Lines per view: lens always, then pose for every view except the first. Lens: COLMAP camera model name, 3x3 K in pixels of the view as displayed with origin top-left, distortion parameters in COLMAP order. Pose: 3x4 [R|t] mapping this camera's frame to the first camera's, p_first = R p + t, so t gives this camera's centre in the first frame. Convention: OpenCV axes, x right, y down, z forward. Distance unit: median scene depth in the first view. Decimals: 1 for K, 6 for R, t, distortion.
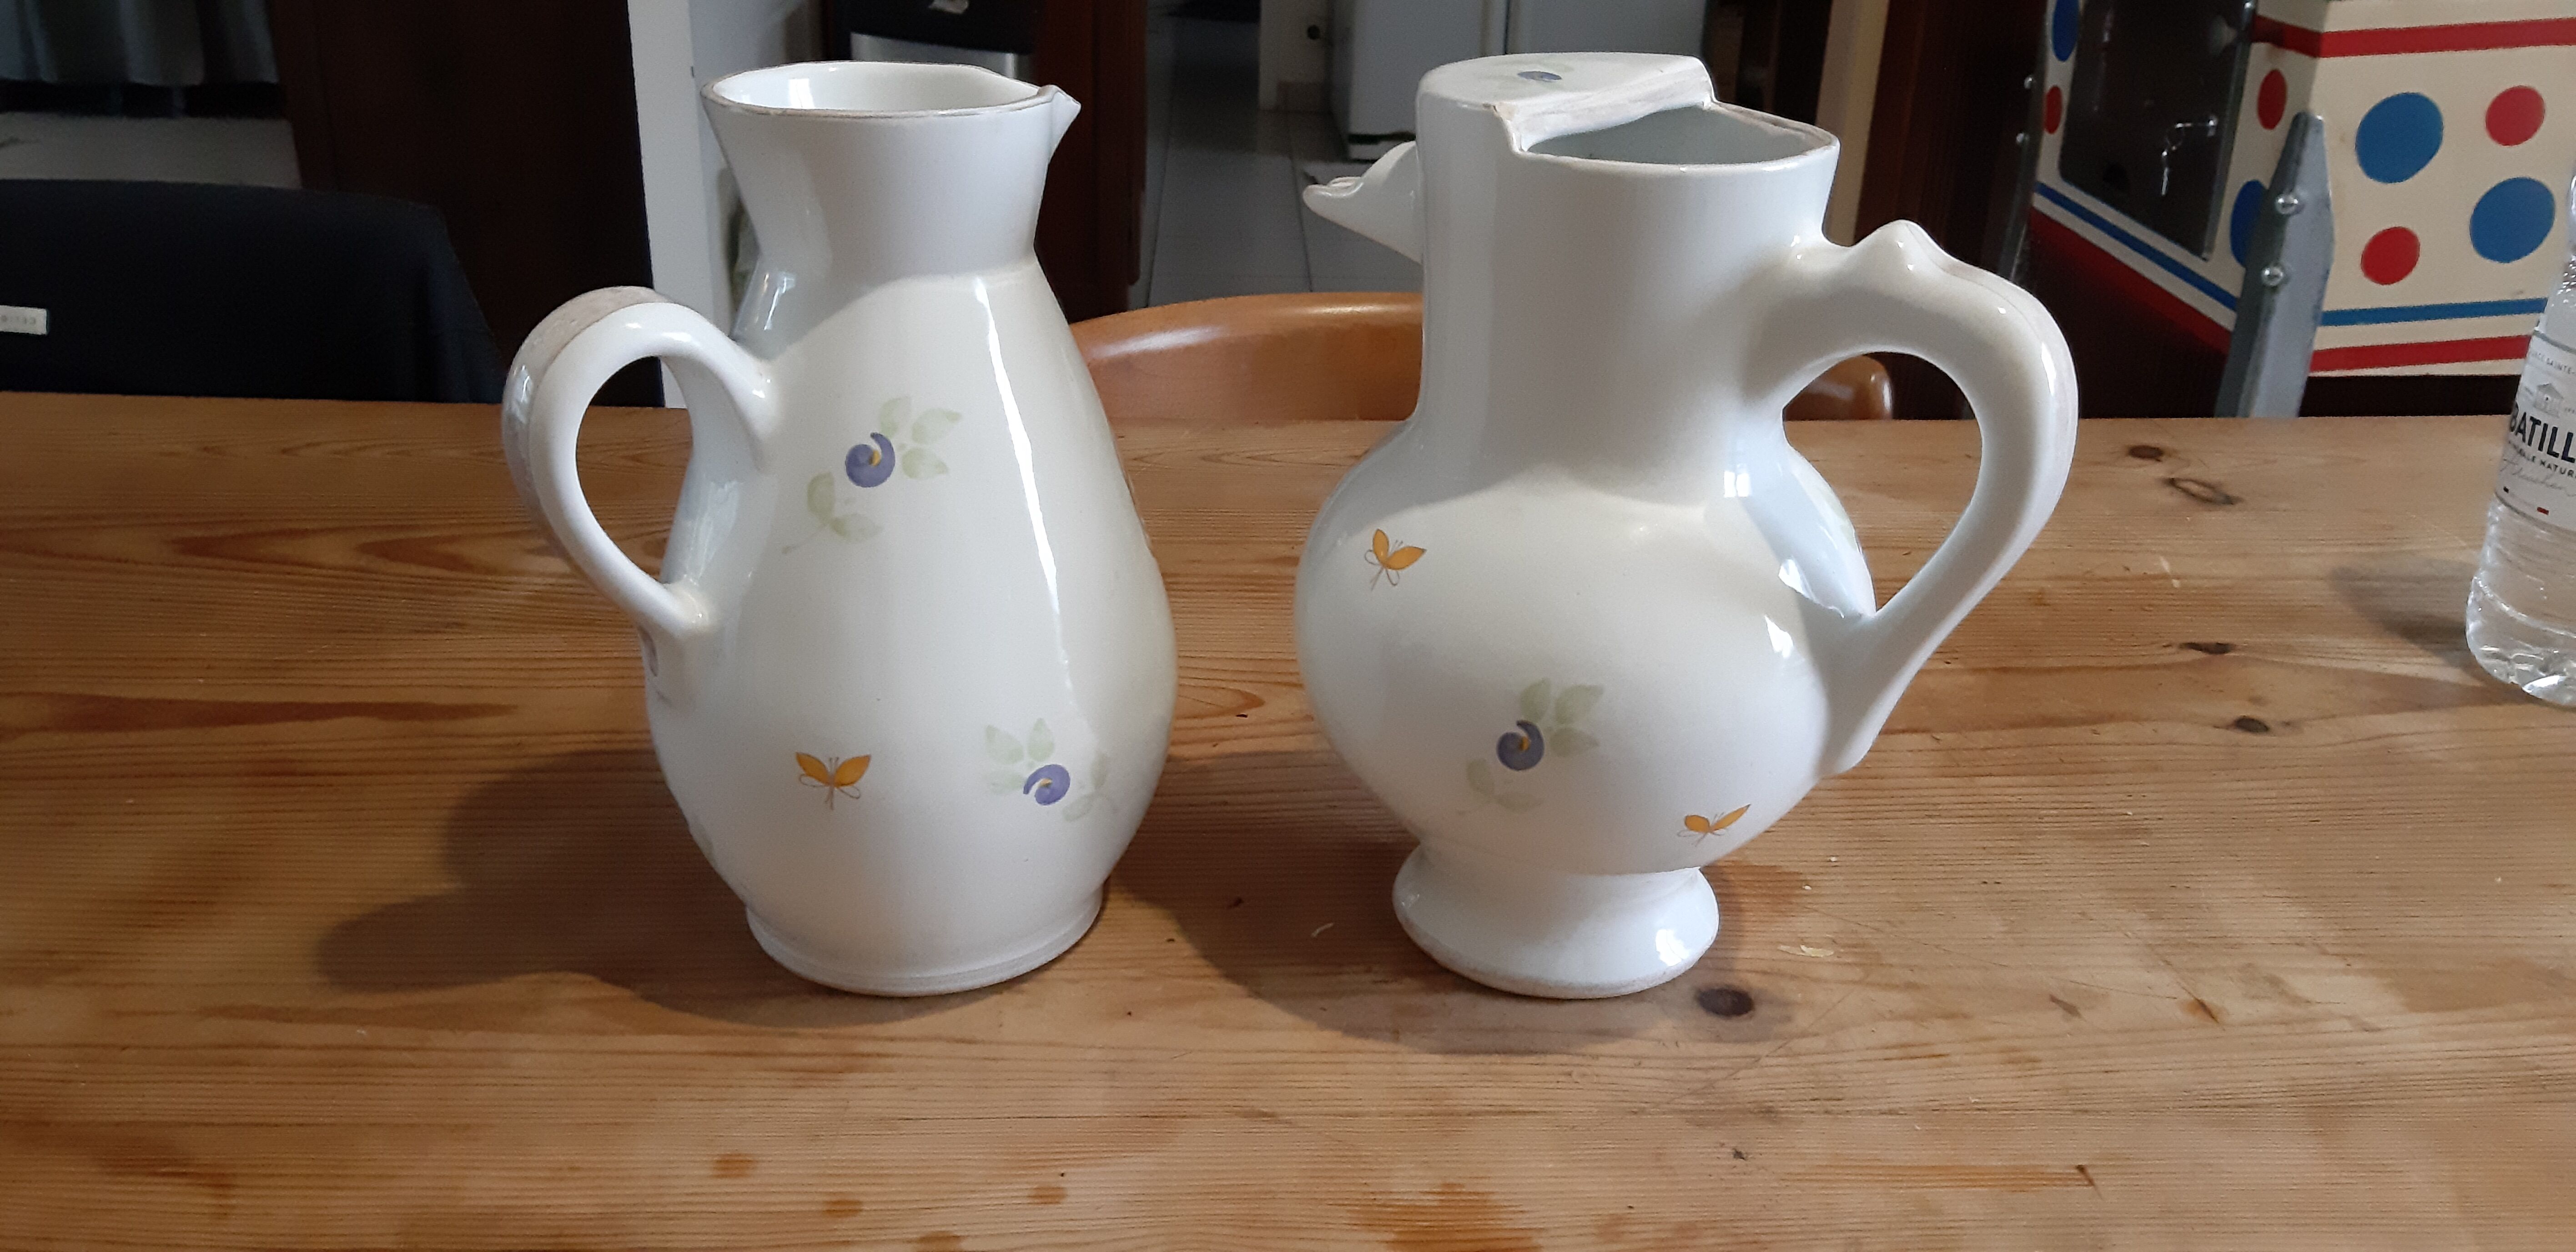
lens RADIAL K [[2072.7, 0, 1253.1], [0, 2072.7, 572.8], [0, 0, 1]] dist [0.050060, -0.125722]
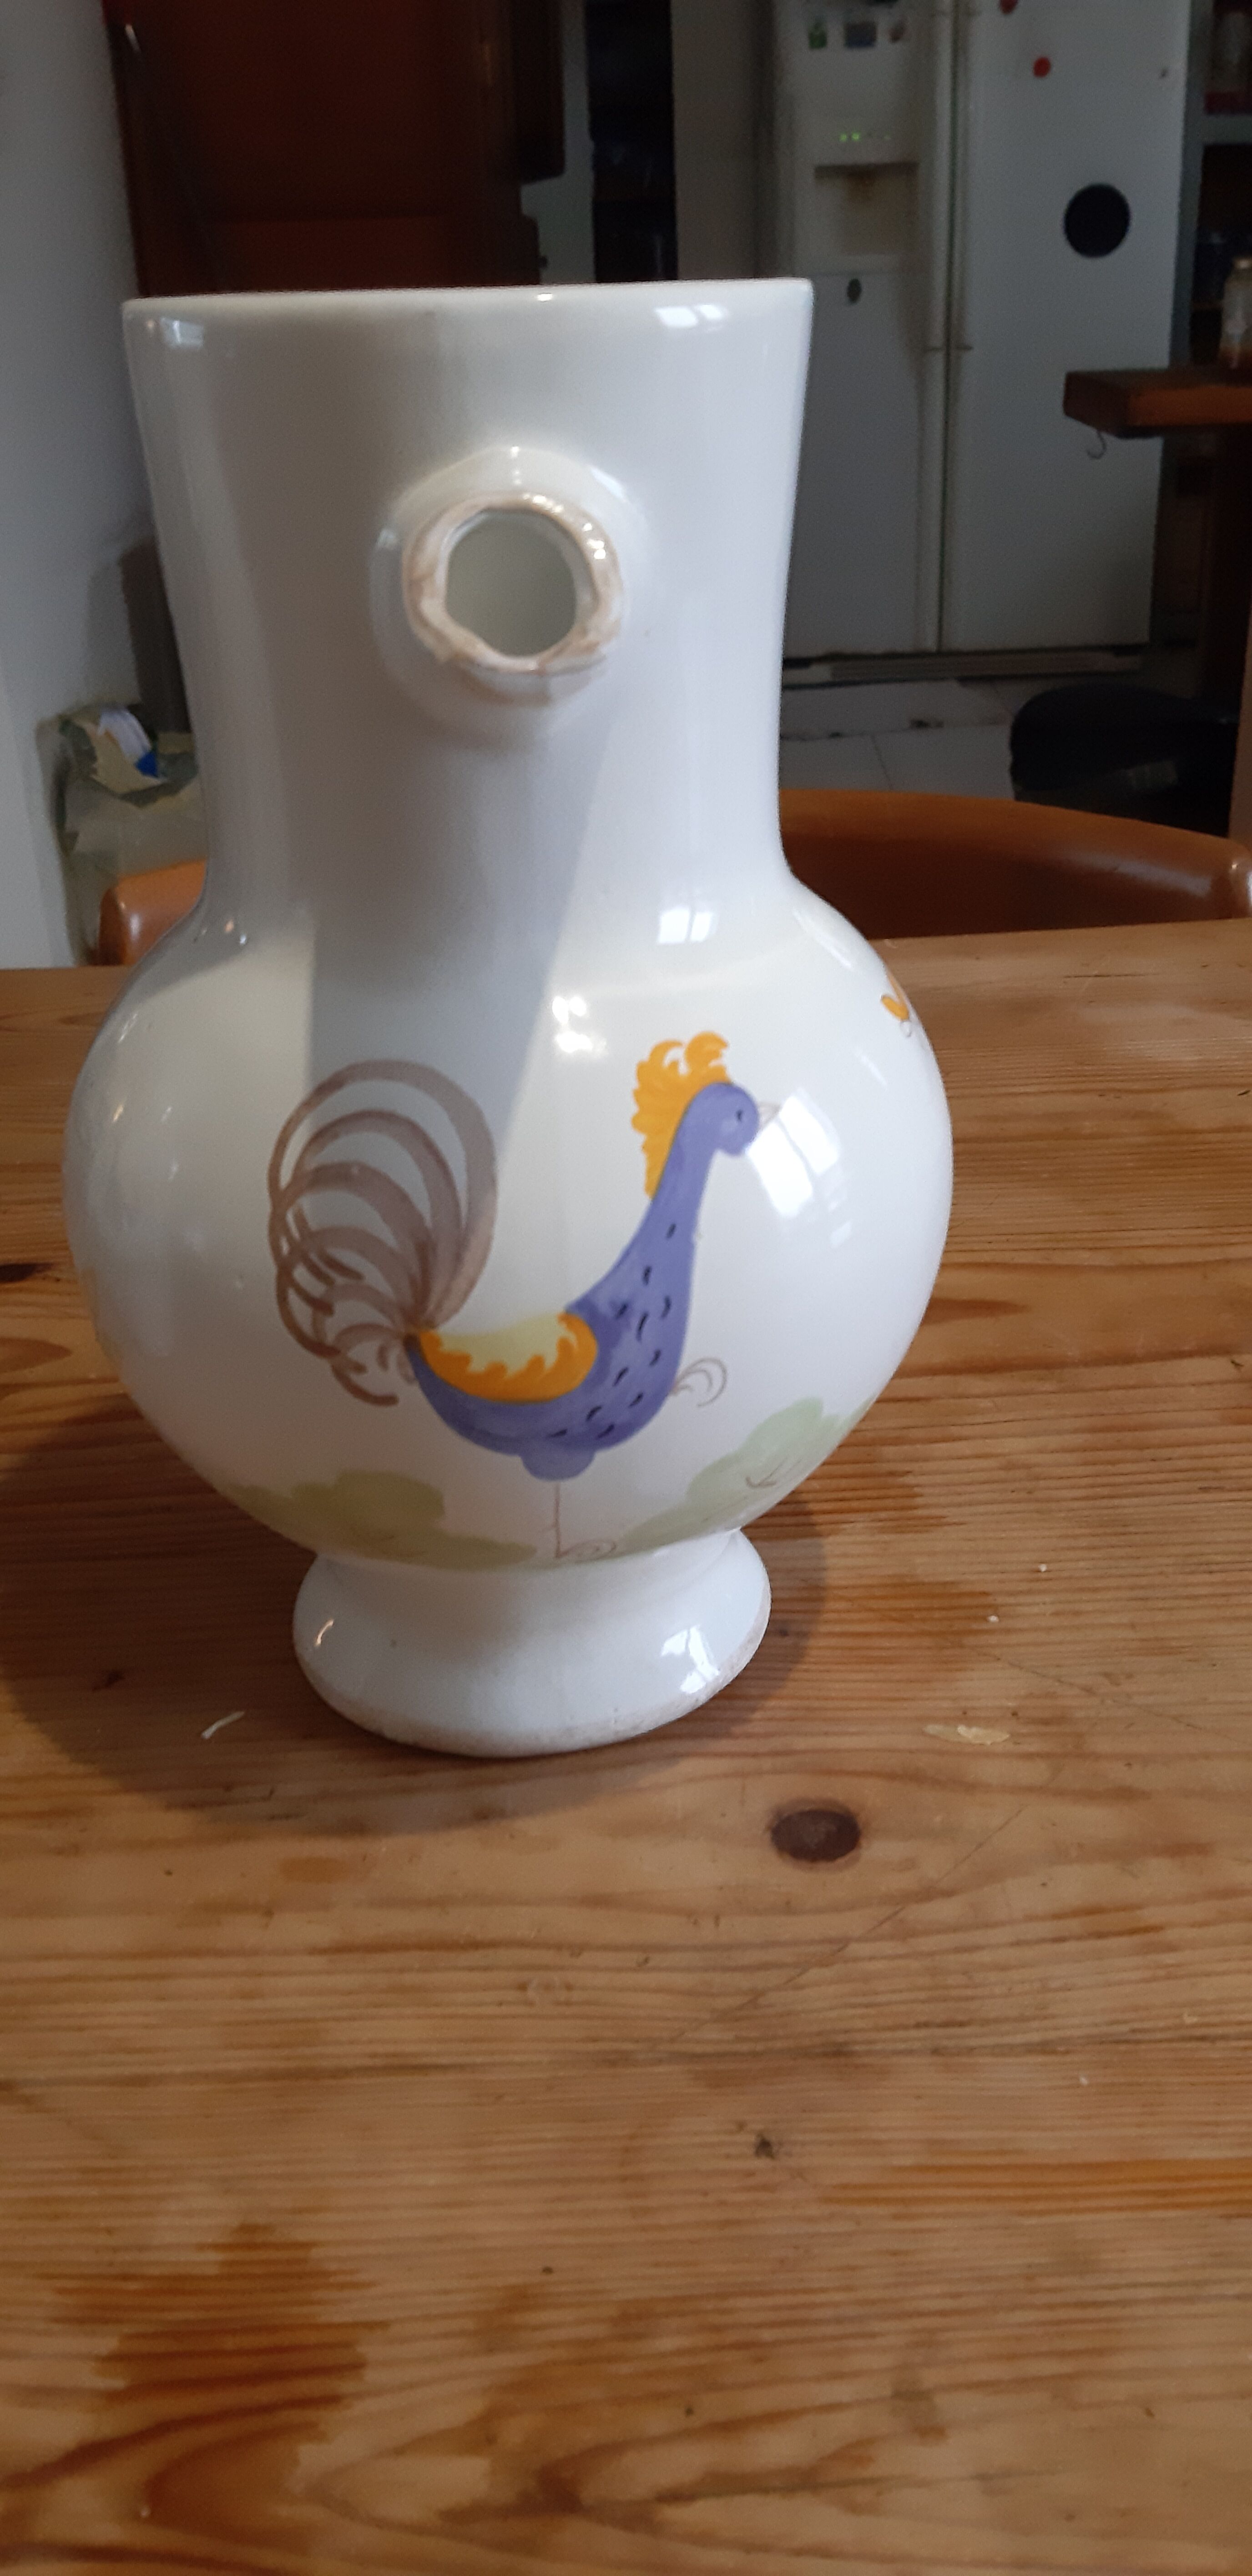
lens RADIAL K [[2072.7, 0, 651.9], [0, 2072.7, 1239.0], [0, 0, 1]] dist [0.050060, -0.125722]
pose [[0.997603, -0.042769, -0.054398, 0.212872], [0.045553, 0.997659, 0.051002, -0.006211], [0.052090, -0.053358, 0.997216, 0.372457]]
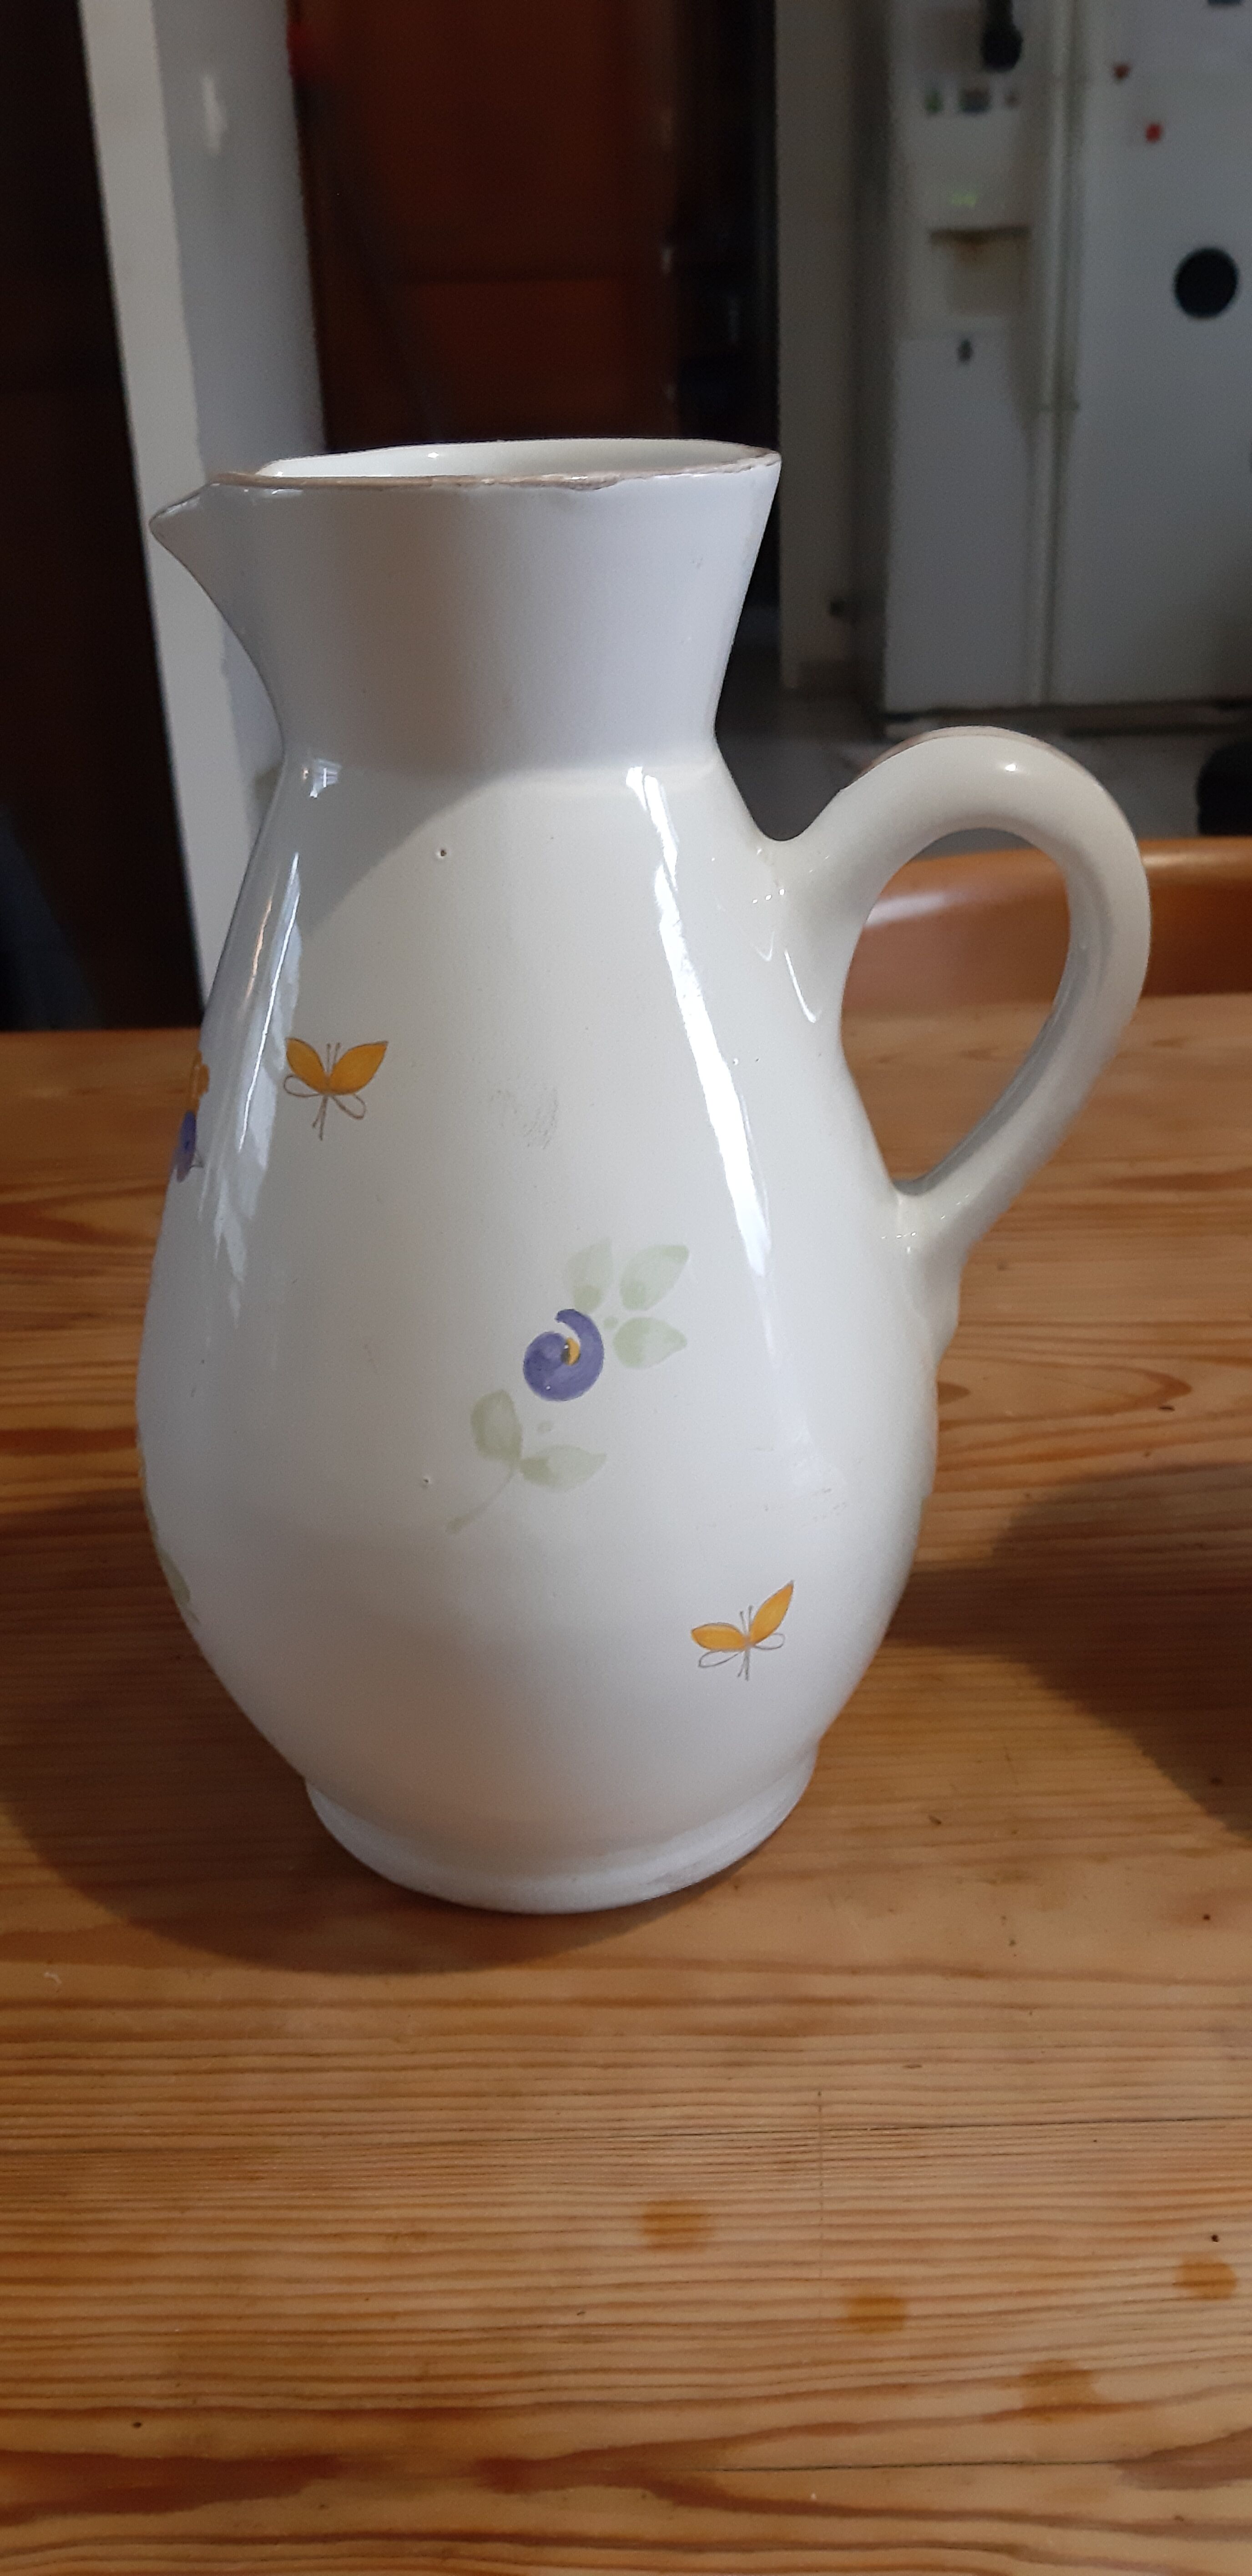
lens RADIAL K [[2072.7, 0, 605.2], [0, 2072.7, 1232.1], [0, 0, 1]] dist [0.050060, -0.125722]
pose [[0.996849, -0.038816, -0.069173, -0.183541], [0.040554, 0.998892, 0.023893, -0.021544], [0.068169, -0.026623, 0.997318, 0.331302]]
